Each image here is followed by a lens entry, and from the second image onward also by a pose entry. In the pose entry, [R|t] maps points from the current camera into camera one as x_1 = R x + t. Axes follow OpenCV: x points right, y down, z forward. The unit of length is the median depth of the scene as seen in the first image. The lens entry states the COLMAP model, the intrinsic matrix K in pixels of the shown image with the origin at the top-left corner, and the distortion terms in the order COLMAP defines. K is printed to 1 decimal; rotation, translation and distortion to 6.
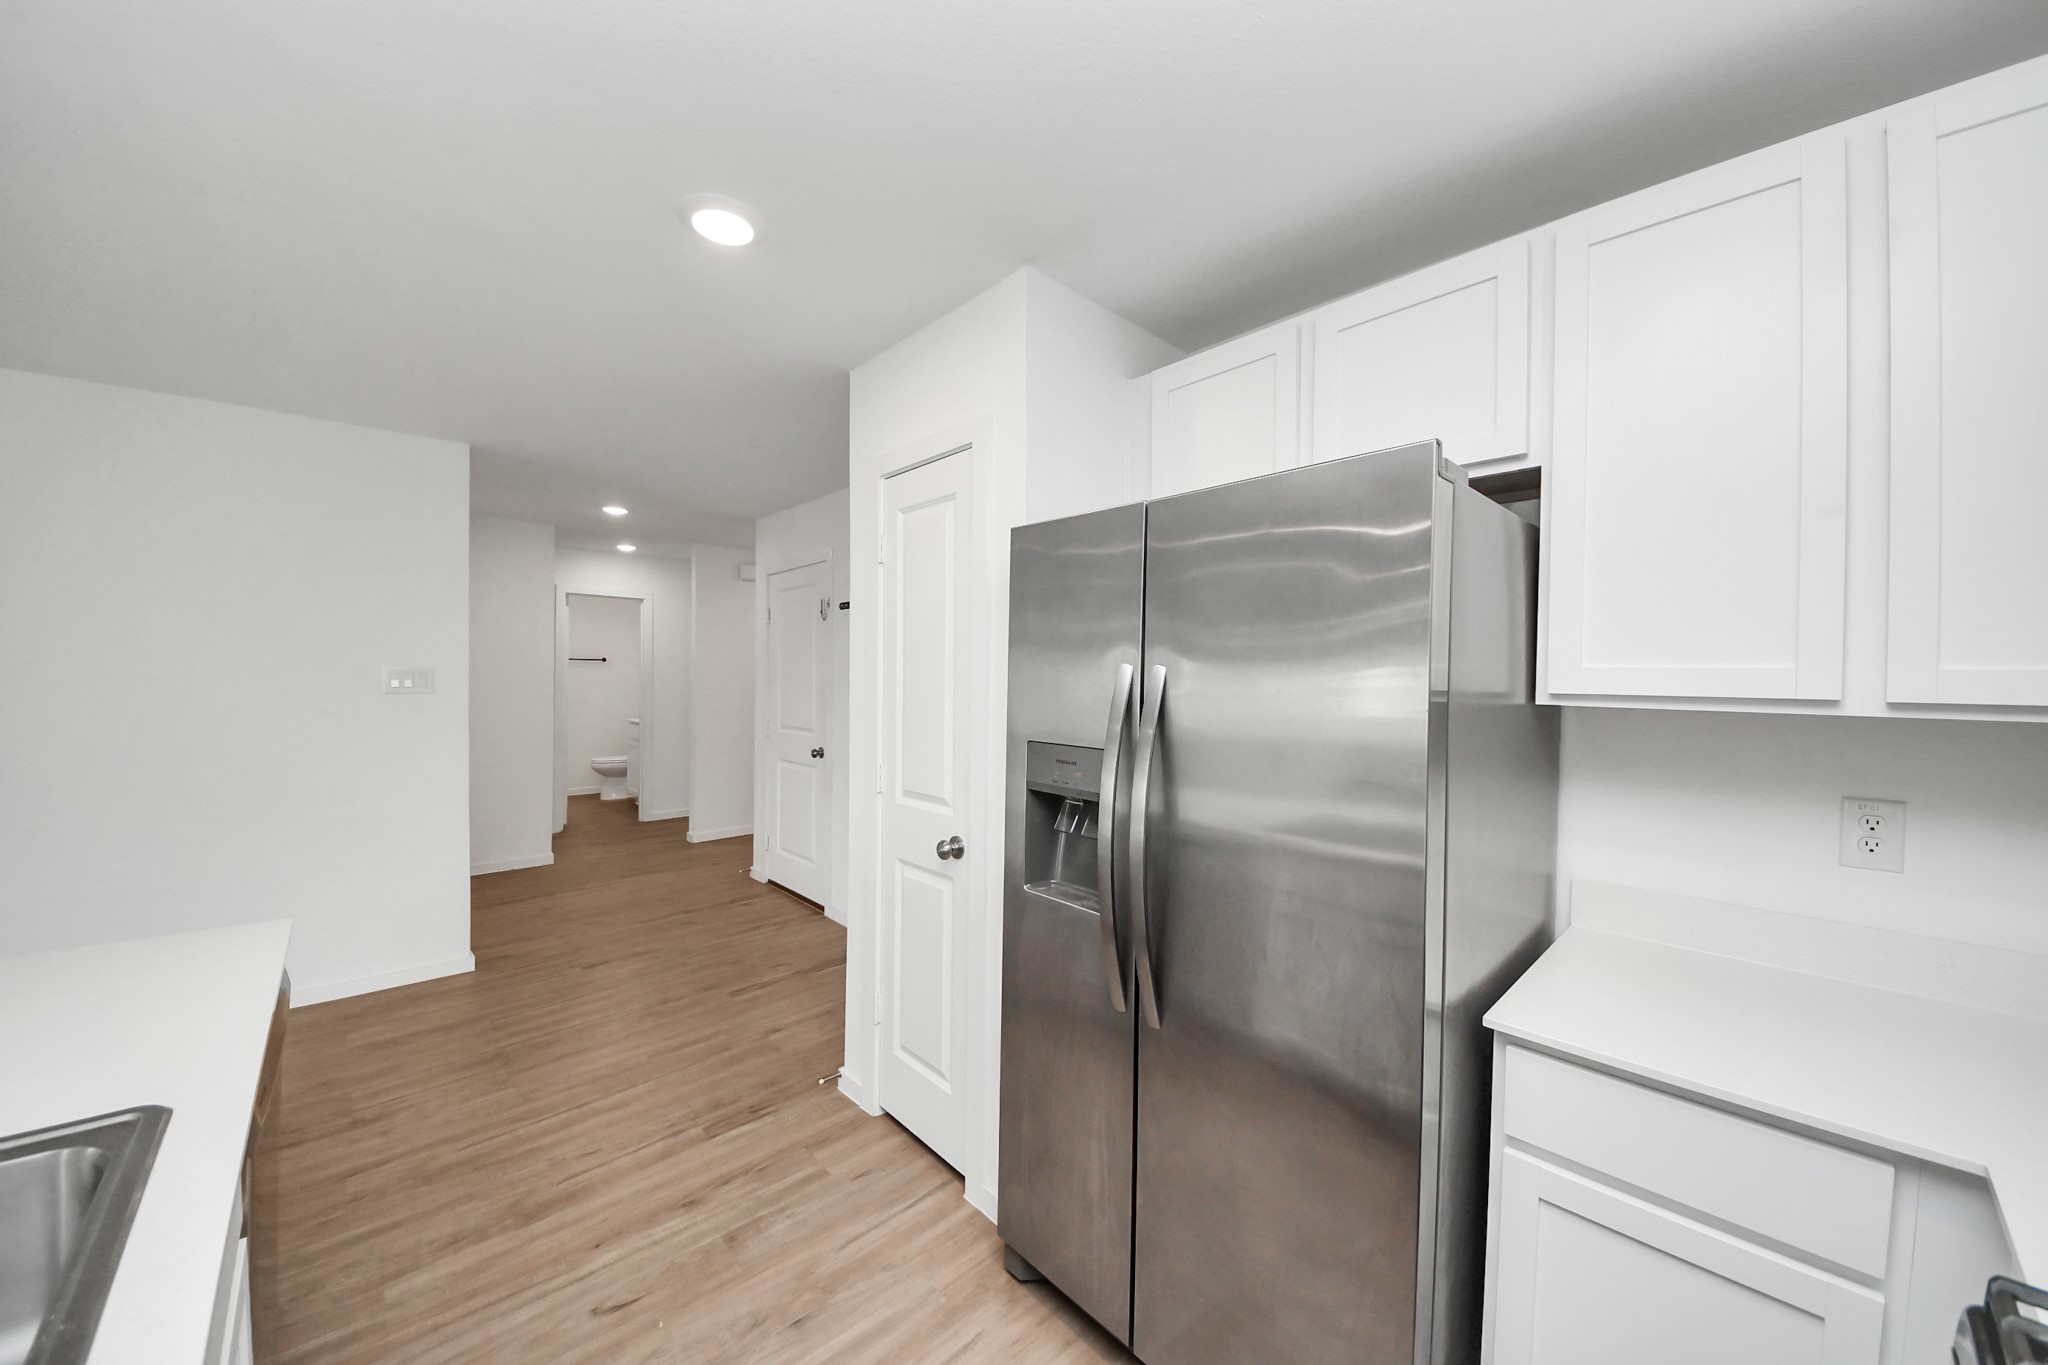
lens RADIAL K [[726.9, 0, 1022.2], [0, 726.9, 672.1], [0, 0, 1]] dist [0.006566, -0.007750]
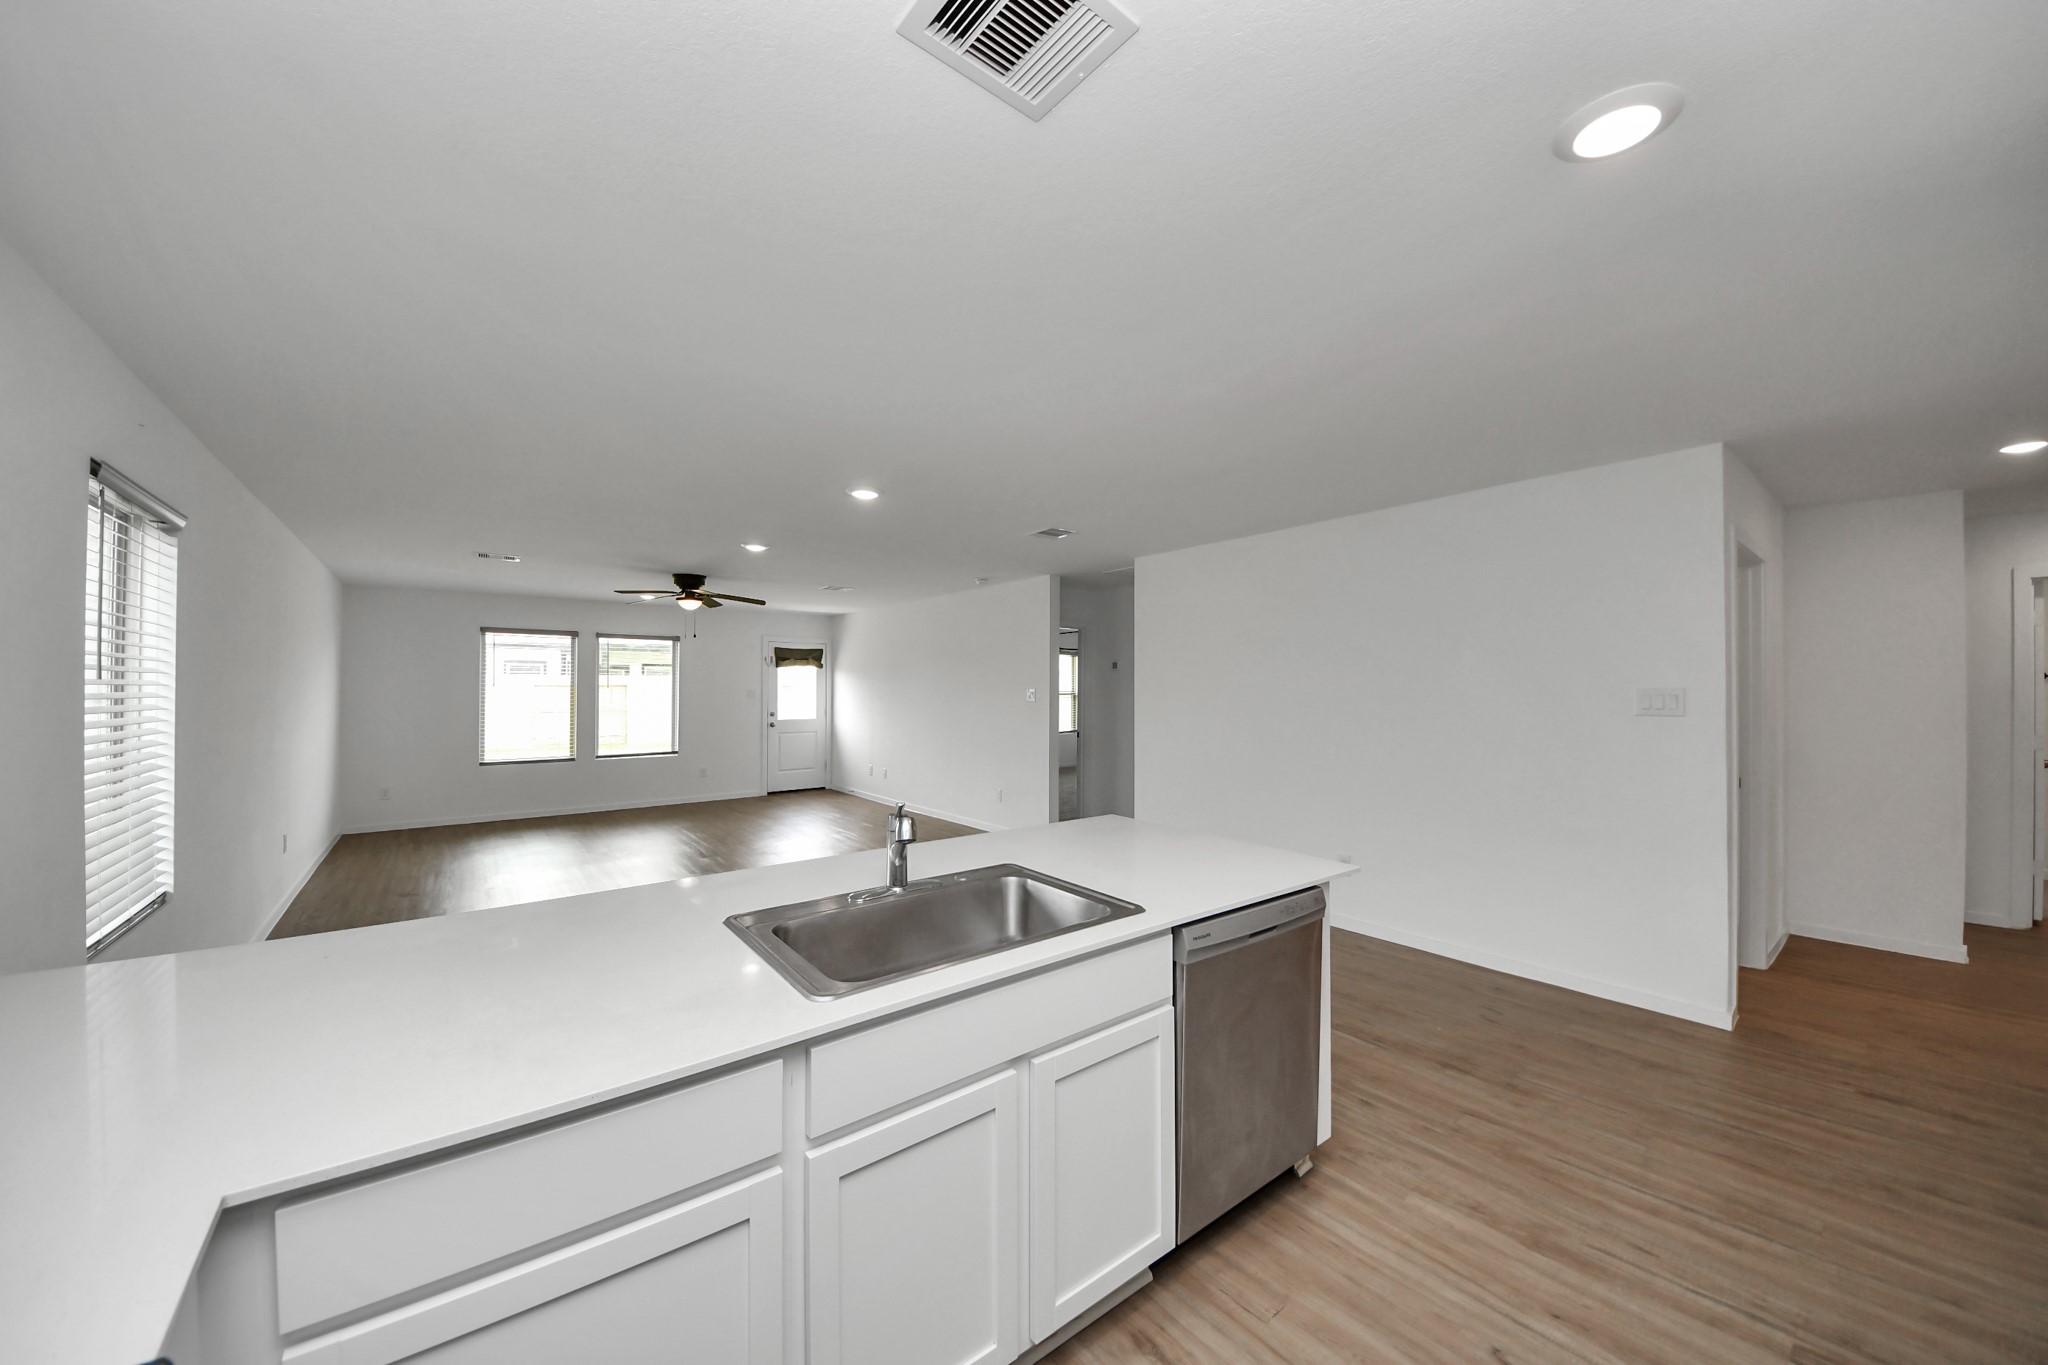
lens RADIAL K [[726.9, 0, 1024.0], [0, 726.9, 684.4], [0, 0, 1]] dist [0.006566, -0.007750]
pose [[-0.073225, -0.026624, -0.996960, 0.336274], [0.004834, 0.999622, -0.027050, 0.010546], [0.997304, -0.006800, -0.073068, 0.339881]]
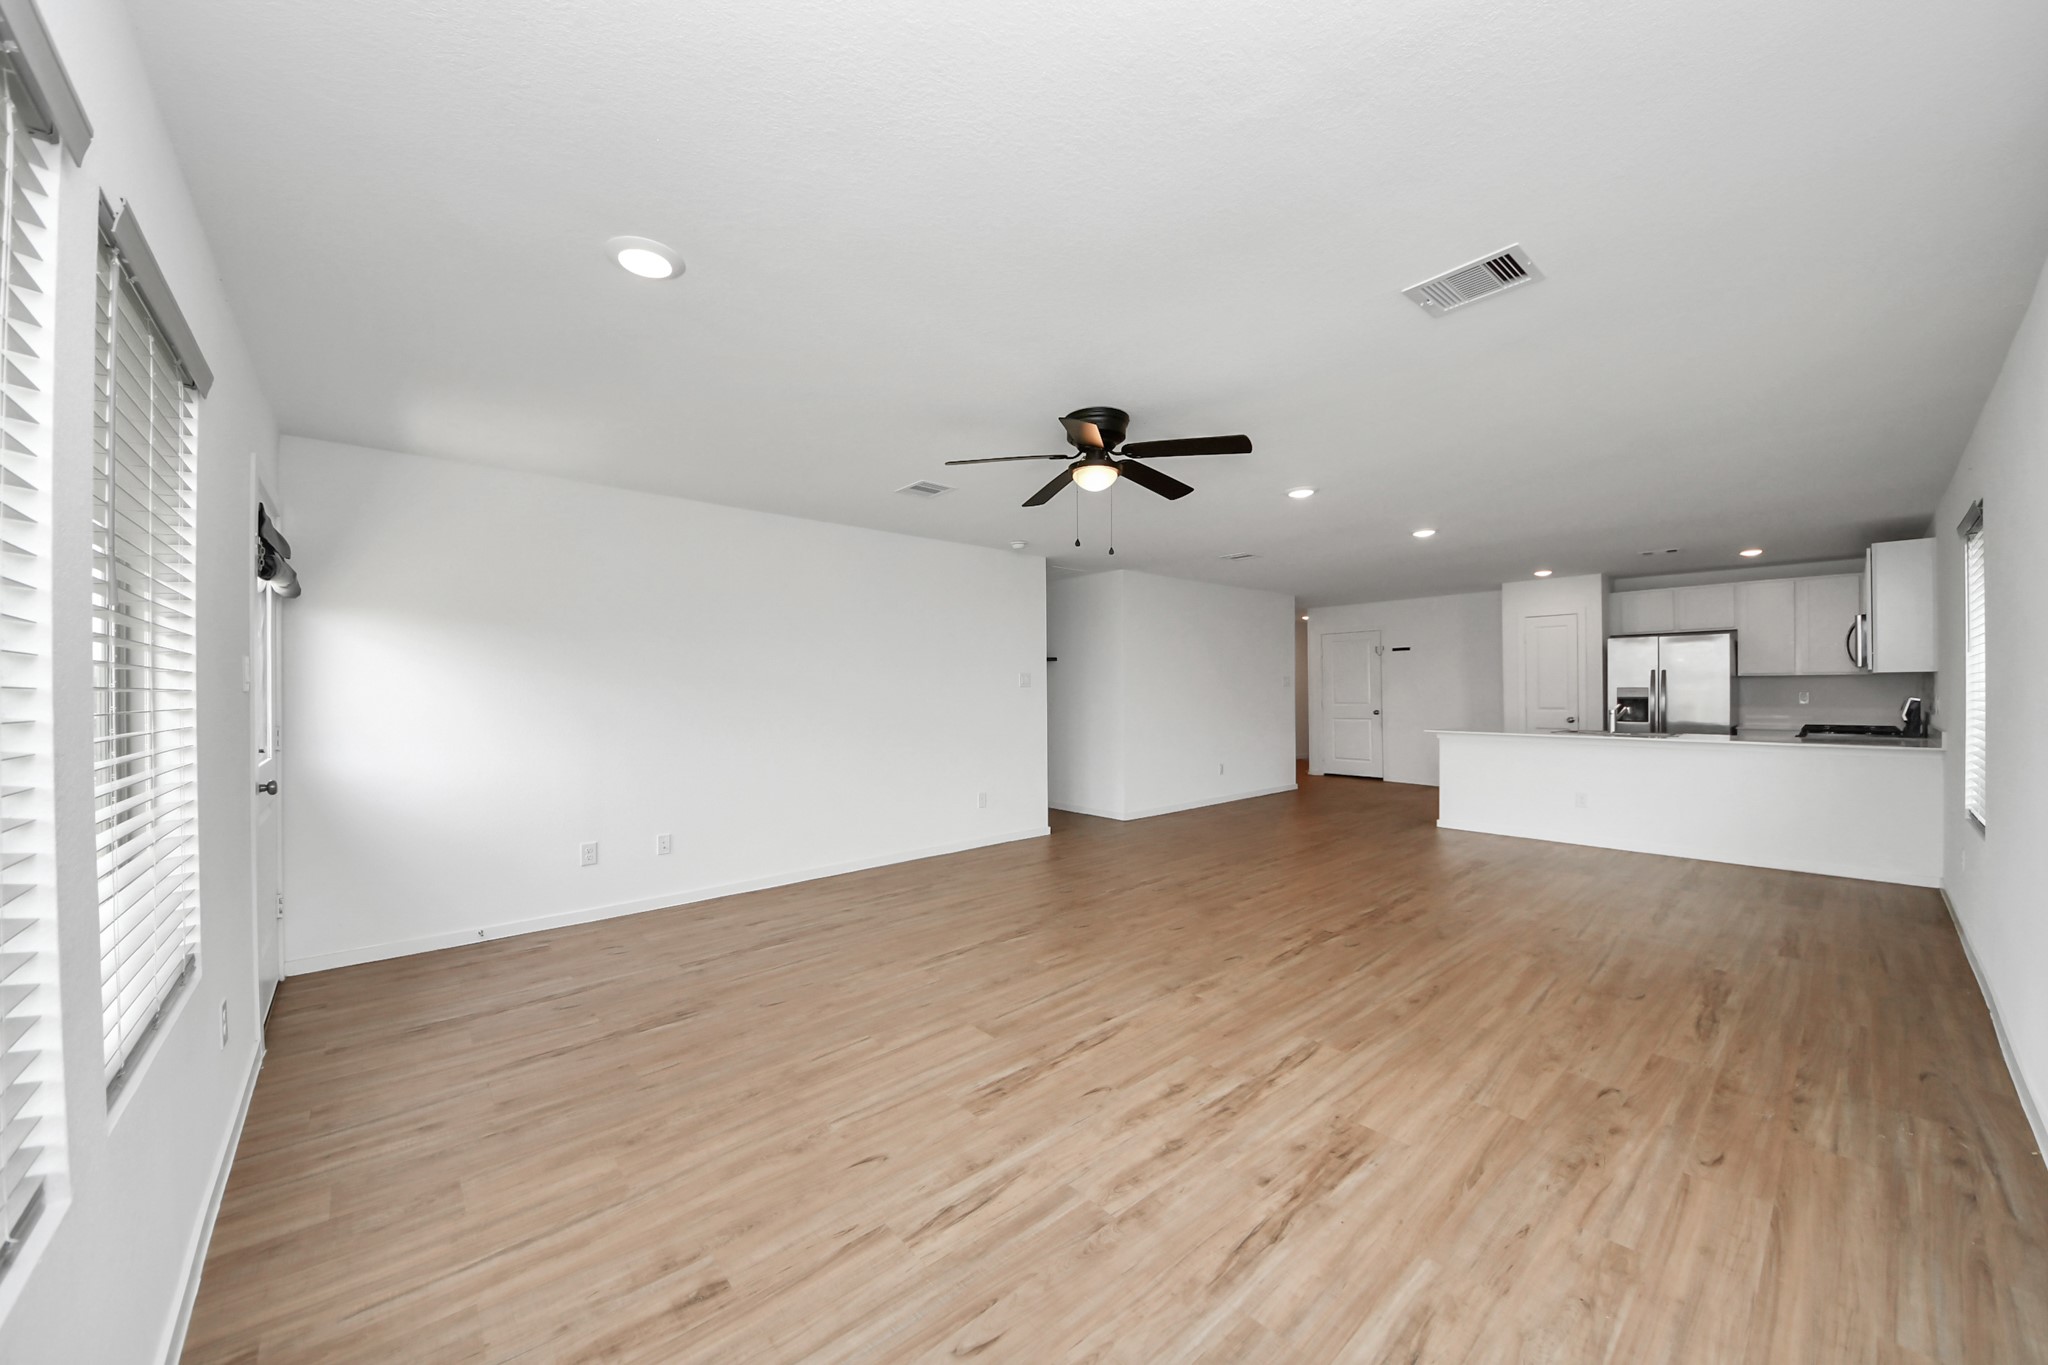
lens RADIAL K [[726.9, 0, 1003.1], [0, 726.9, 701.6], [0, 0, 1]] dist [0.006566, -0.007750]
pose [[0.998959, -0.023974, -0.038812, -2.806972], [0.024868, 0.999433, 0.022720, -0.015023], [0.038245, -0.023662, 0.998988, -2.804537]]
